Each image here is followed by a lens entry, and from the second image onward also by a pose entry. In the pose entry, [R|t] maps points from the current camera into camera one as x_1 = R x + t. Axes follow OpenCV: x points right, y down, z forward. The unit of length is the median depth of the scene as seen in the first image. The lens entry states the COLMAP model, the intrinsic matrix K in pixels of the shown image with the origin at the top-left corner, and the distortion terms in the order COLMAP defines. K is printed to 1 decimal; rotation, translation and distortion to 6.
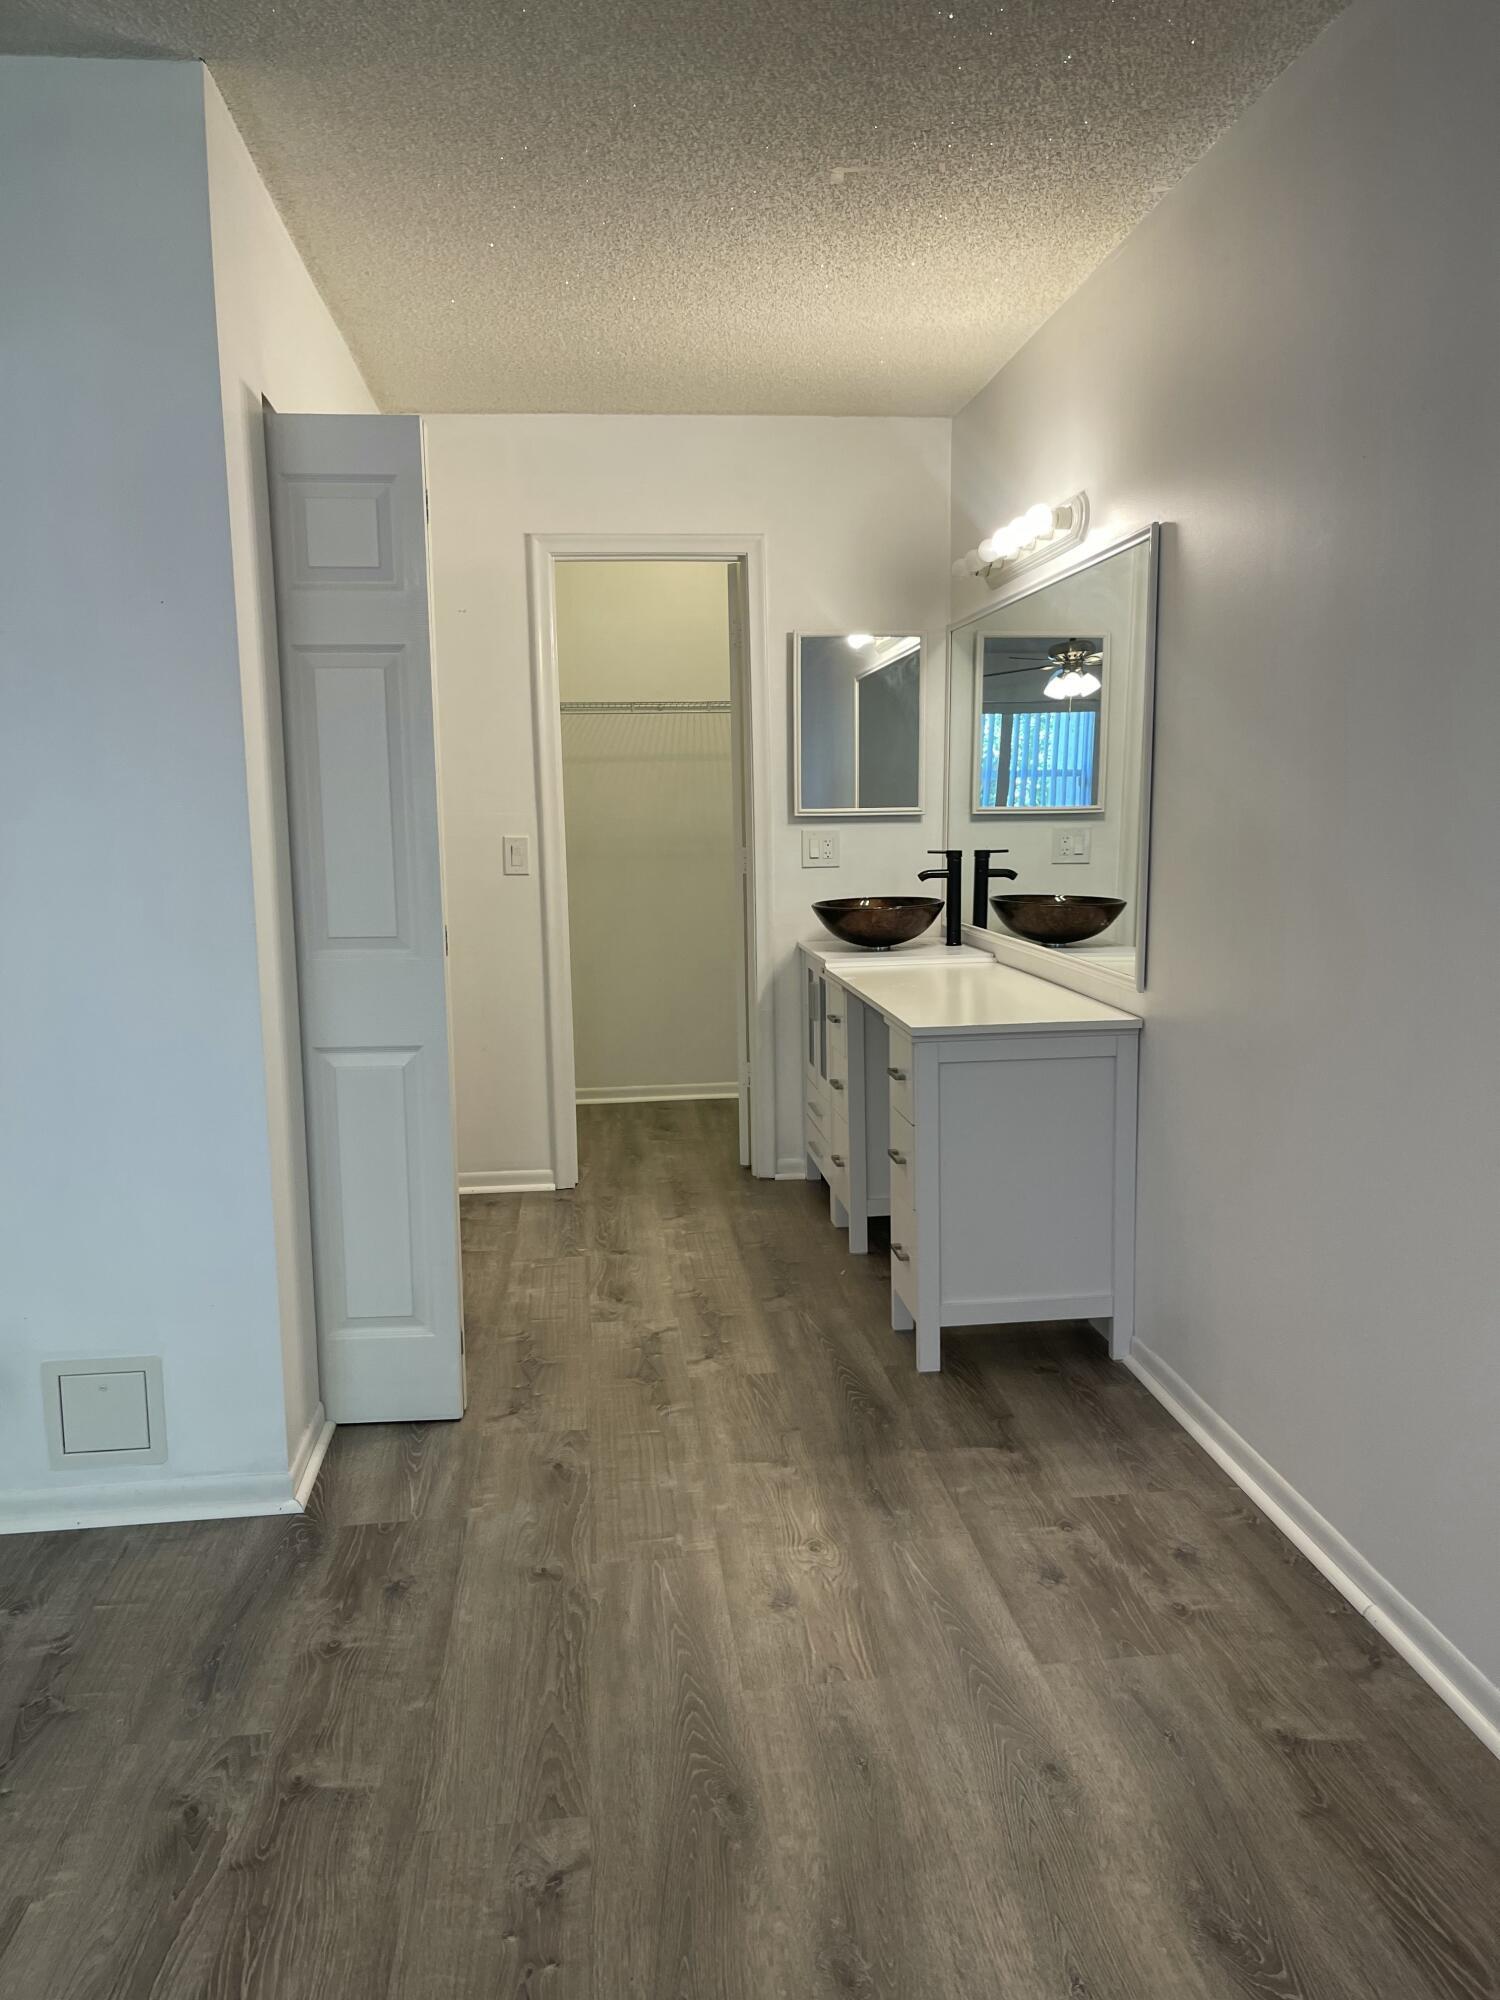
lens RADIAL K [[1482.2, 0, 750.0], [0, 1482.2, 1000.0], [0, 0, 1]] dist [0.072050, -0.104872]
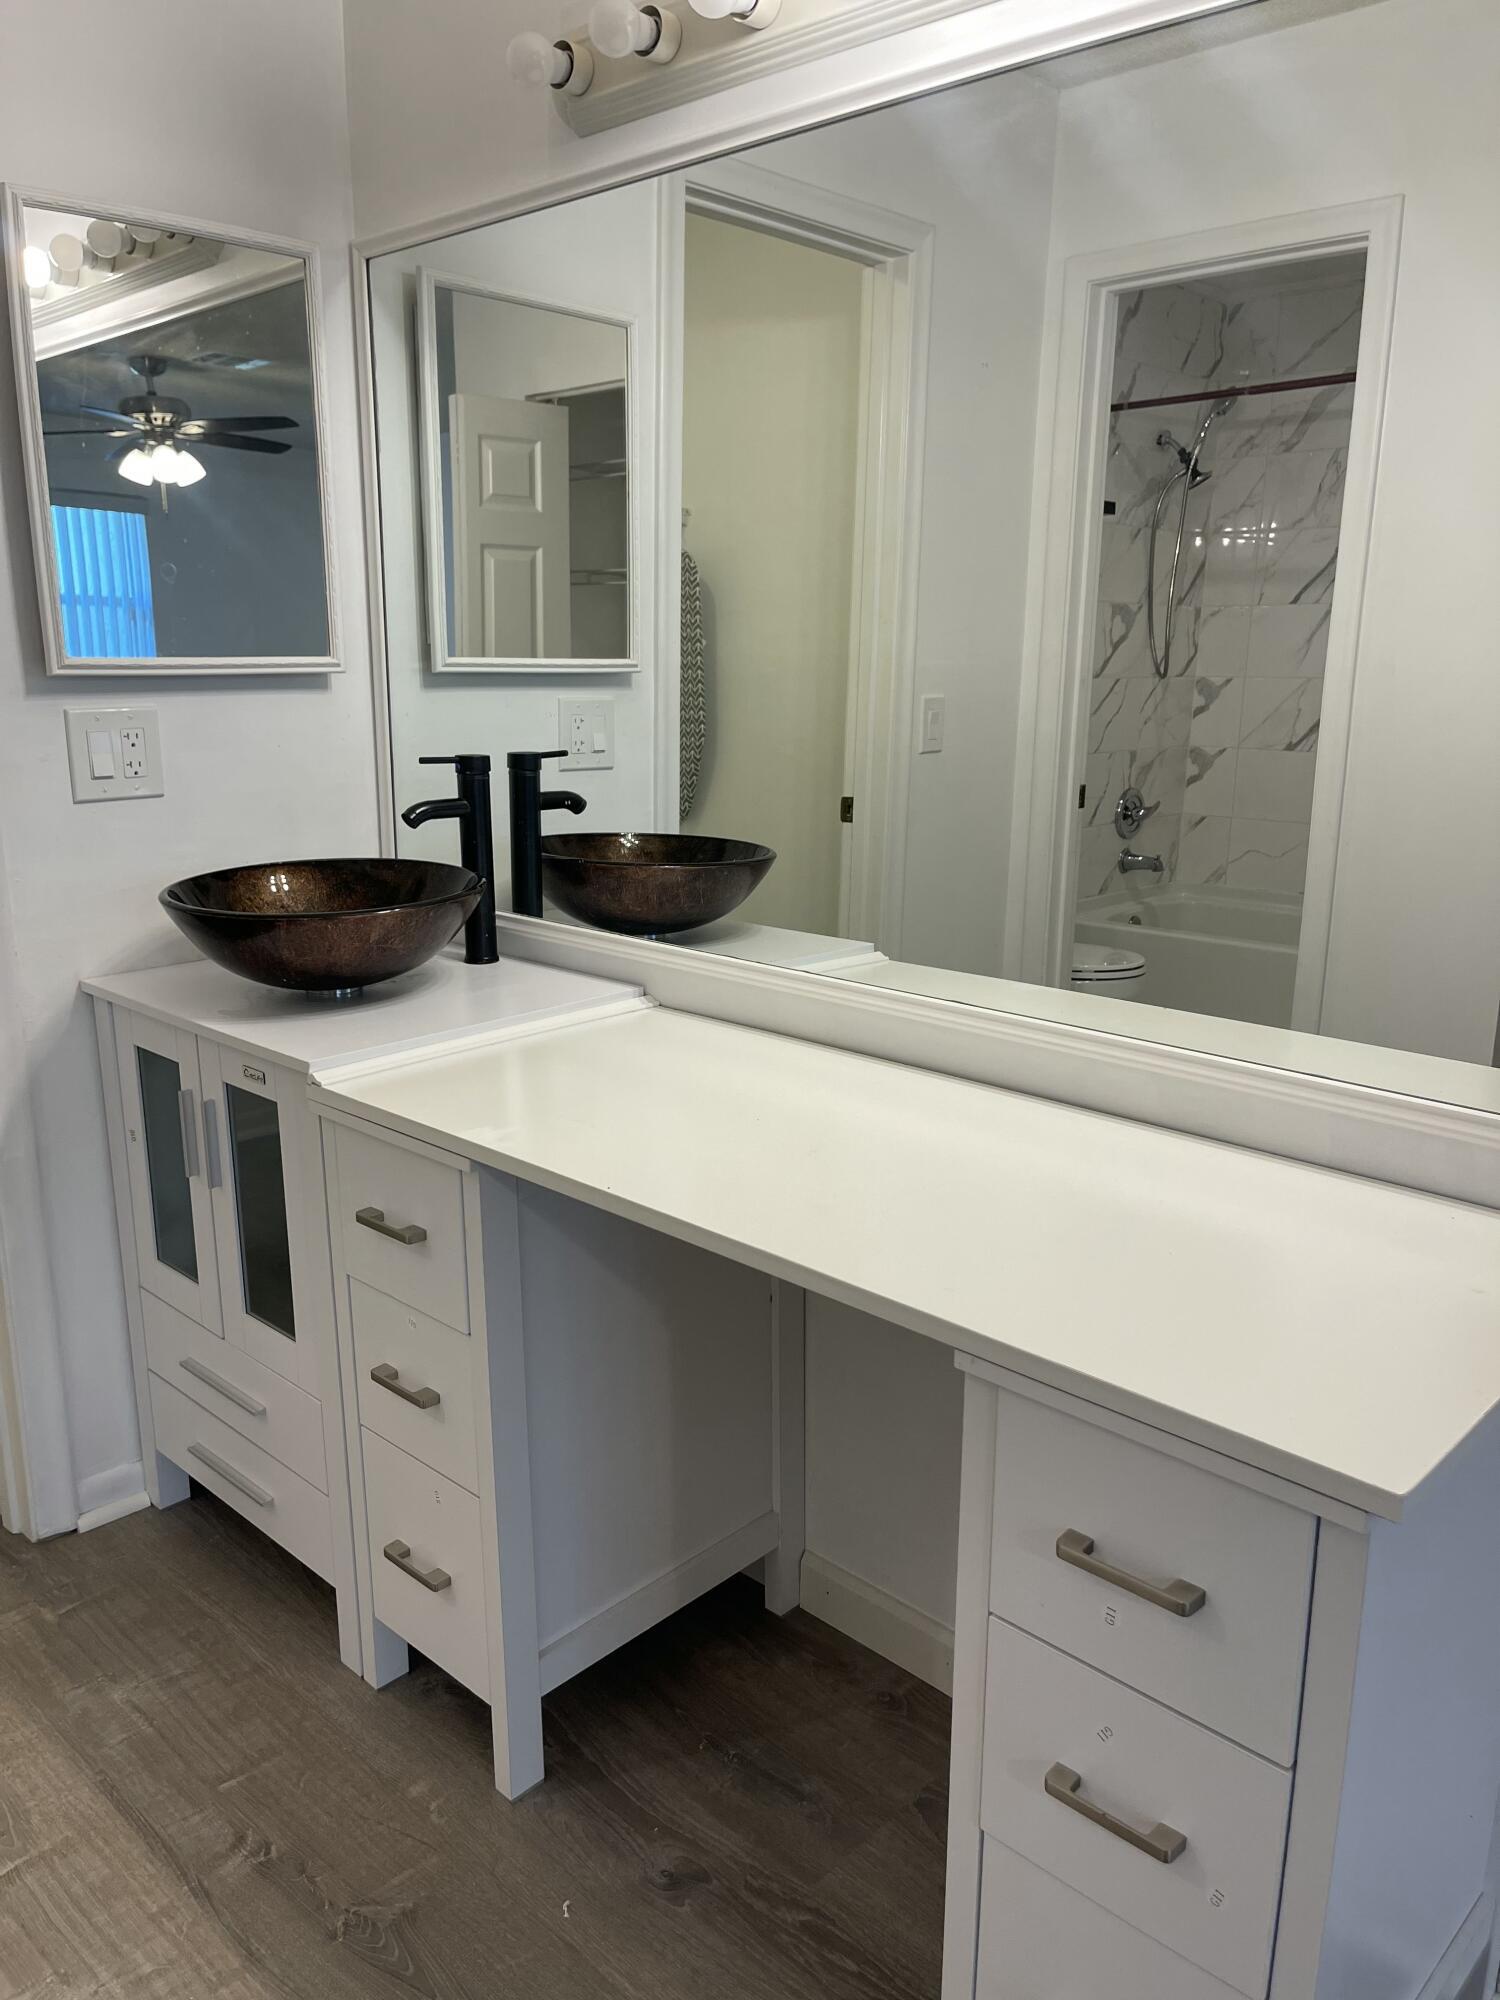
lens RADIAL K [[1534.1, 0, 750.0], [0, 1534.1, 1000.0], [0, 0, 1]] dist [0.066956, -0.049006]
pose [[0.765658, -0.128977, 0.630184, -0.104137], [0.070108, 0.990588, 0.117560, -0.074733], [-0.639416, -0.045830, 0.767494, 0.569590]]
